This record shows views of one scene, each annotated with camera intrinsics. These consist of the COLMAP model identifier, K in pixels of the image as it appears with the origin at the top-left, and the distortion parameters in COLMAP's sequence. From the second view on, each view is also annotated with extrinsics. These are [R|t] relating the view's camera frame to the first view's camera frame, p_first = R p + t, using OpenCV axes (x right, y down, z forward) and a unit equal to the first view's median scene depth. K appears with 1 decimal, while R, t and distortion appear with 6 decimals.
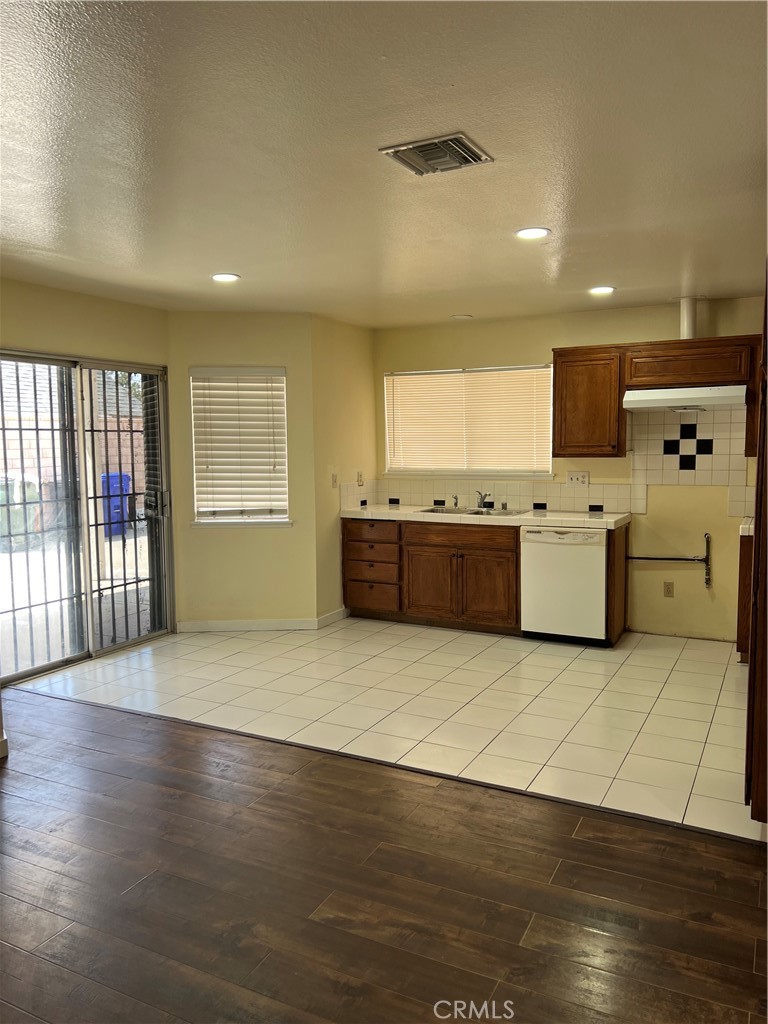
lens RADIAL K [[767.5, 0, 386.6], [0, 767.5, 516.3], [0, 0, 1]] dist [0.051185, -0.066836]
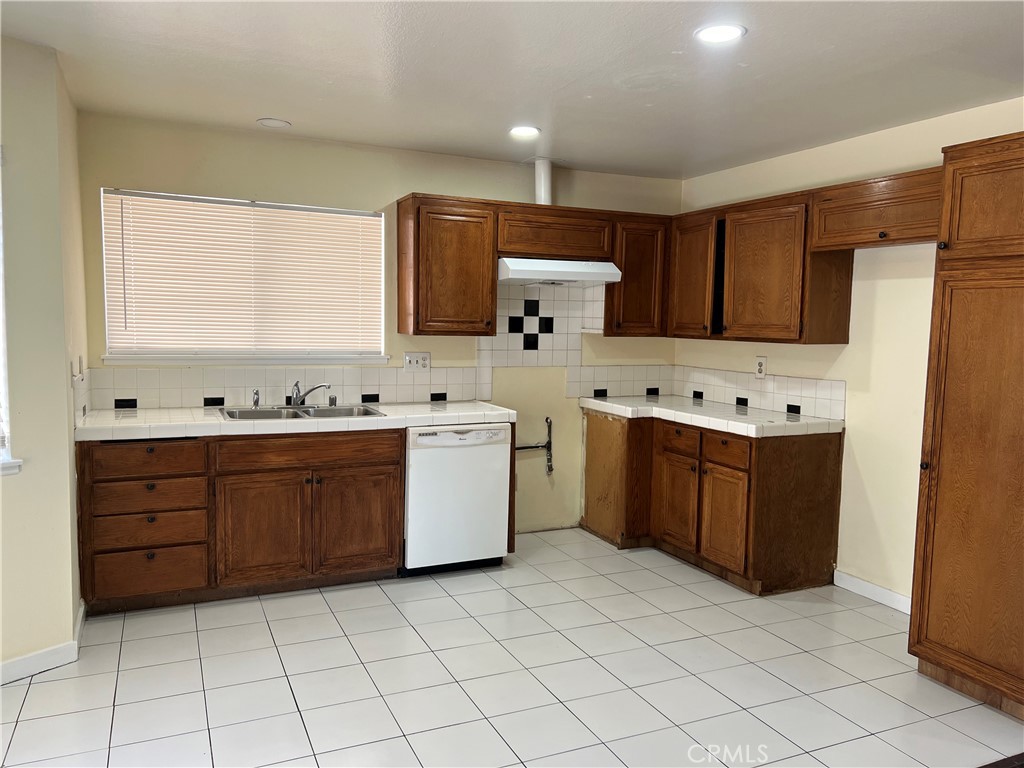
lens RADIAL K [[763.6, 0, 512.0], [0, 763.6, 384.0], [0, 0, 1]] dist [0.119738, -0.211945]
pose [[0.601876, -0.046518, 0.797233, -0.341786], [0.048761, 0.998580, 0.021454, -0.039595], [-0.797099, 0.025961, 0.603290, 0.464709]]
